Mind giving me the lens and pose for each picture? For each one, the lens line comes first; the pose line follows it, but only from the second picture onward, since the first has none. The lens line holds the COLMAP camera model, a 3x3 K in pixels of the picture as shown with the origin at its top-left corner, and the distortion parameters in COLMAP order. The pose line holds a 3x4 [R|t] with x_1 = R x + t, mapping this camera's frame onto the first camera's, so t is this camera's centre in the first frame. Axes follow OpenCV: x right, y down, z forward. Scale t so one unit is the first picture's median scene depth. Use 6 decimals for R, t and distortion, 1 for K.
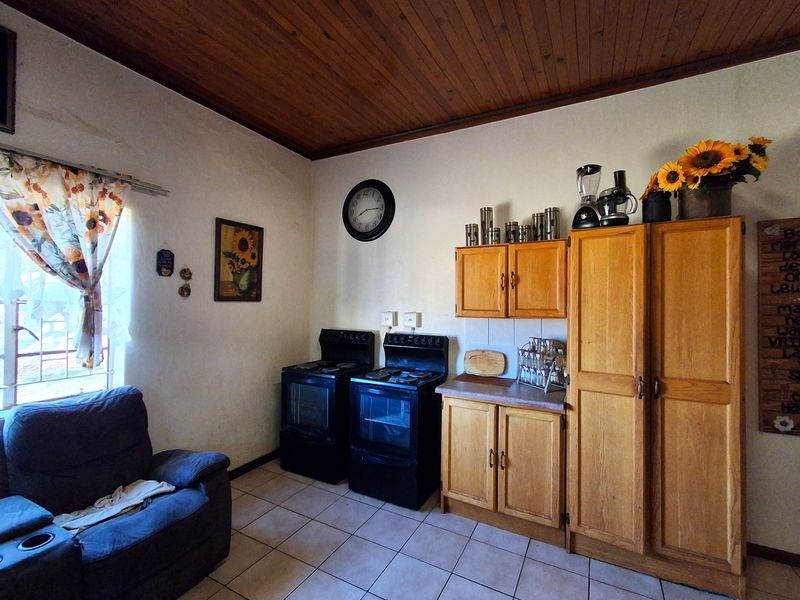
lens RADIAL K [[360.8, 0, 400.0], [0, 360.8, 300.0], [0, 0, 1]] dist [0.001343, -0.000437]
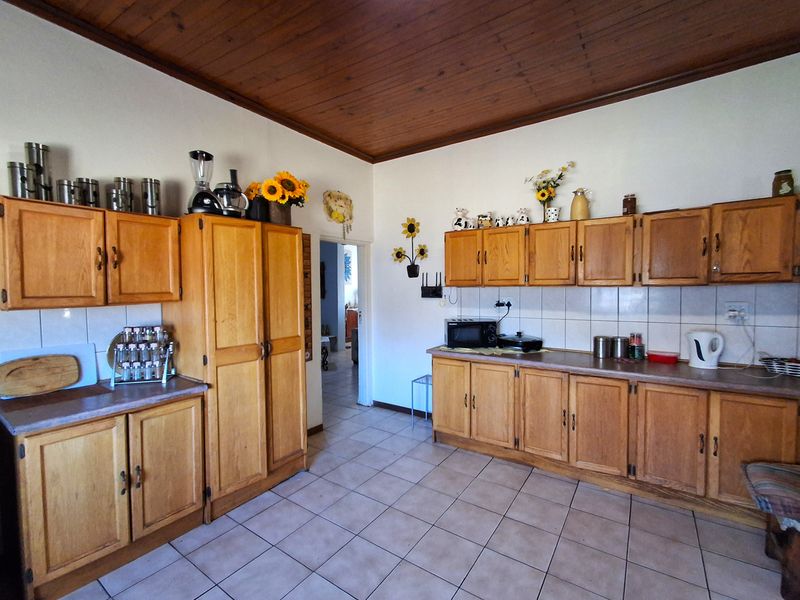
lens RADIAL K [[360.8, 0, 400.0], [0, 360.8, 300.0], [0, 0, 1]] dist [0.001343, -0.000437]
pose [[0.113643, -0.049499, 0.992288, -0.463111], [-0.001491, 0.998749, 0.049992, -0.002129], [-0.993521, -0.007161, 0.113427, 0.324781]]
